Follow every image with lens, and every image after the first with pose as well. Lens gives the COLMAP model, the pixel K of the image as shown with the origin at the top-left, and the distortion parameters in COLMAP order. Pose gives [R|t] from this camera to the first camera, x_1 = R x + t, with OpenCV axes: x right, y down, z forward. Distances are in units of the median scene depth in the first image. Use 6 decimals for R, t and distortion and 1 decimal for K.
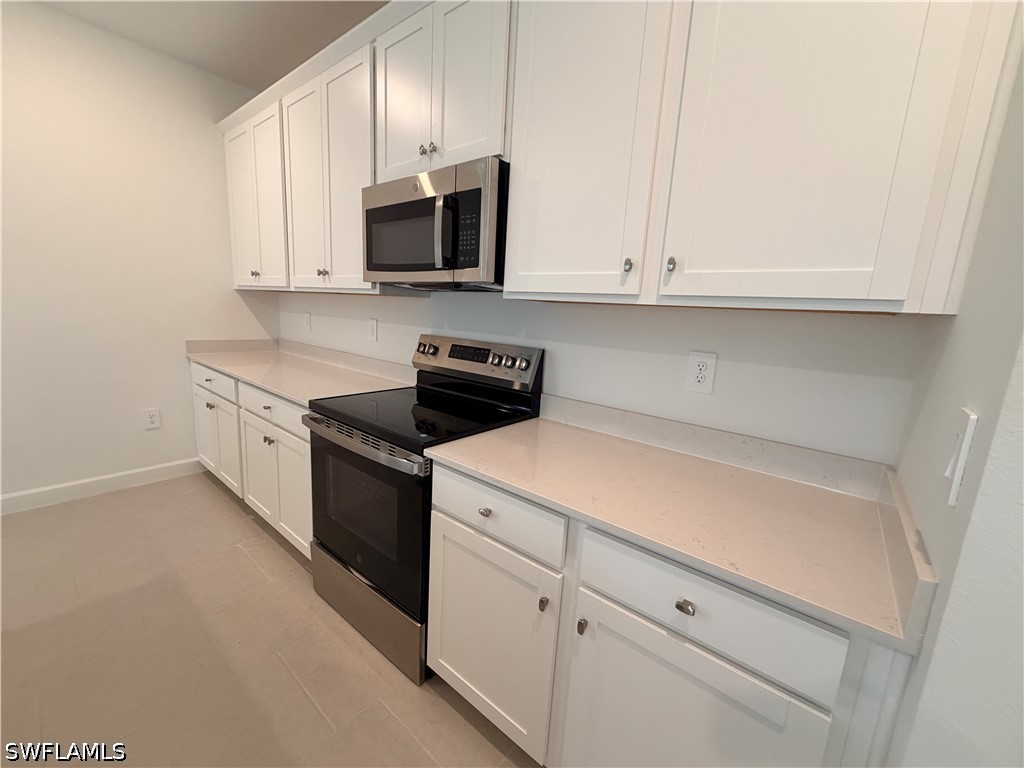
lens RADIAL K [[407.4, 0, 513.3], [0, 407.4, 385.4], [0, 0, 1]] dist [0.003185, -0.000289]
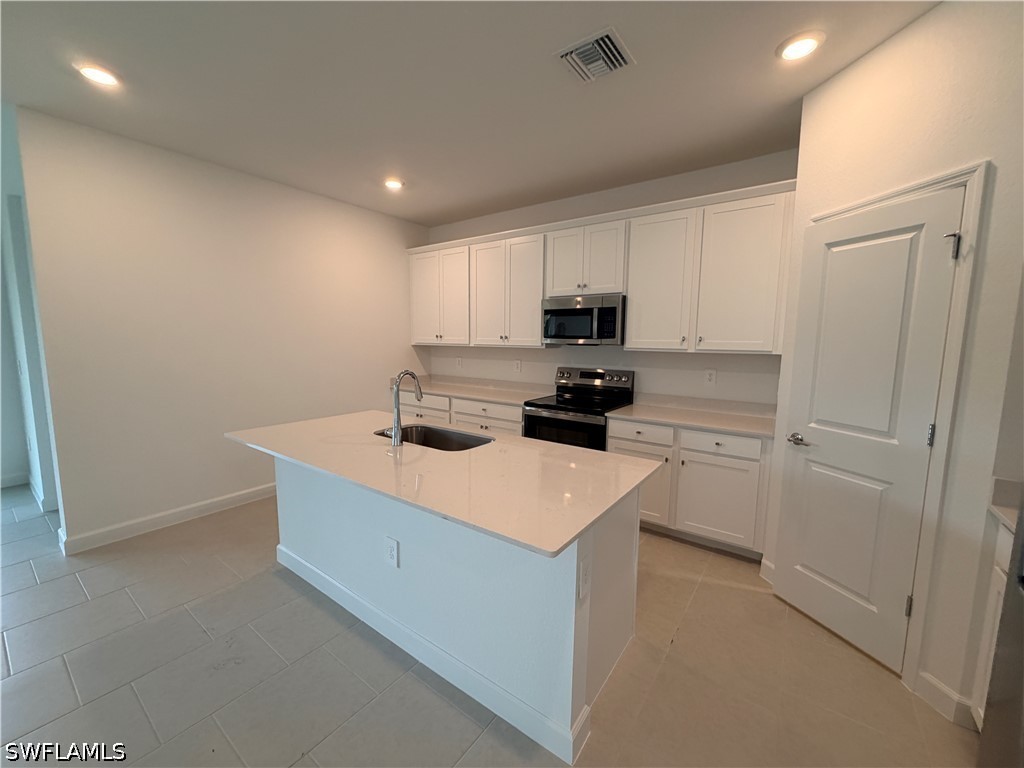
lens RADIAL K [[407.4, 0, 515.6], [0, 407.4, 382.6], [0, 0, 1]] dist [0.003185, -0.000289]
pose [[0.997074, -0.047477, 0.059908, -0.787522], [0.051901, 0.995862, -0.074597, 0.112204], [-0.056118, 0.077488, 0.995413, -1.268014]]
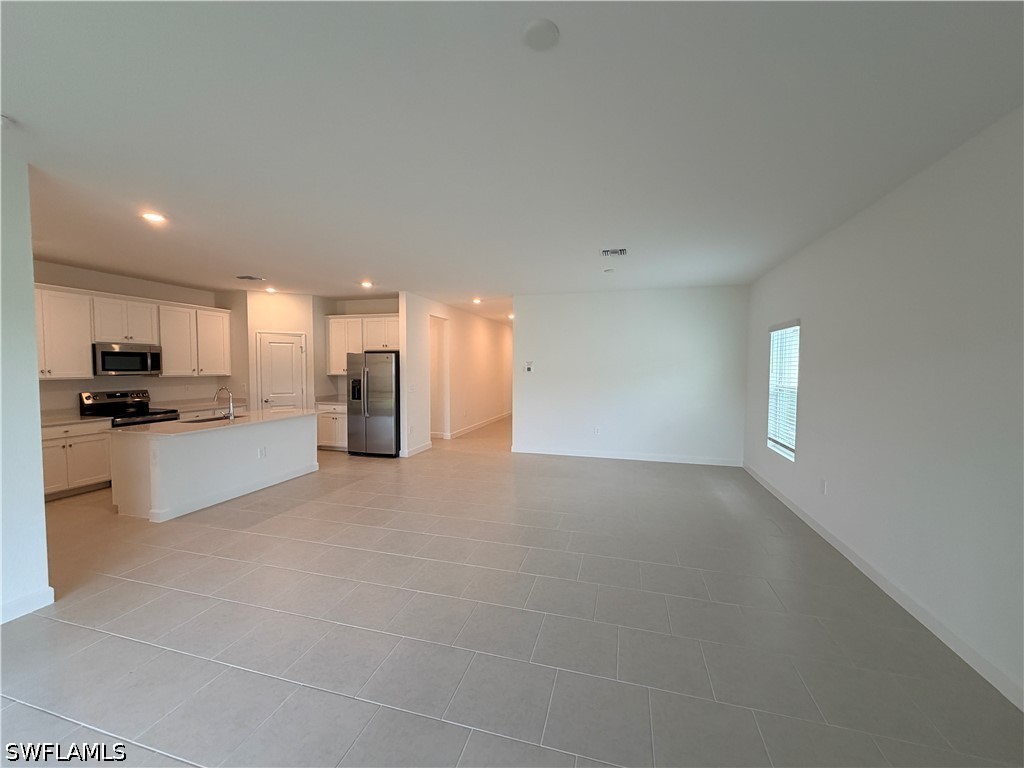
lens RADIAL K [[407.4, 0, 517.1], [0, 407.4, 384.3], [0, 0, 1]] dist [0.003185, -0.000289]
pose [[-0.424699, -0.092719, 0.900574, -5.221648], [0.143199, 0.975340, 0.167947, -0.315239], [-0.893938, 0.200288, -0.400949, -0.550698]]
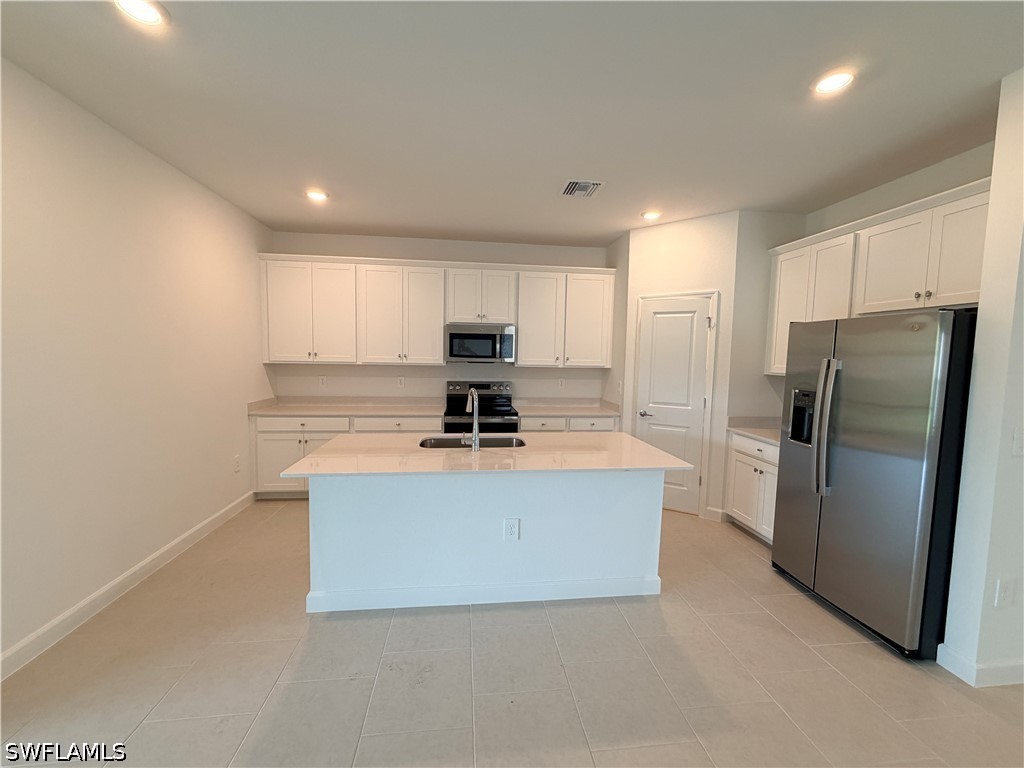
lens RADIAL K [[407.4, 0, 510.2], [0, 407.4, 382.7], [0, 0, 1]] dist [0.003185, -0.000289]
pose [[0.686328, -0.089156, 0.721807, -2.314910], [0.151470, 0.988218, -0.021962, -0.026299], [-0.711345, 0.124405, 0.691746, -1.124875]]
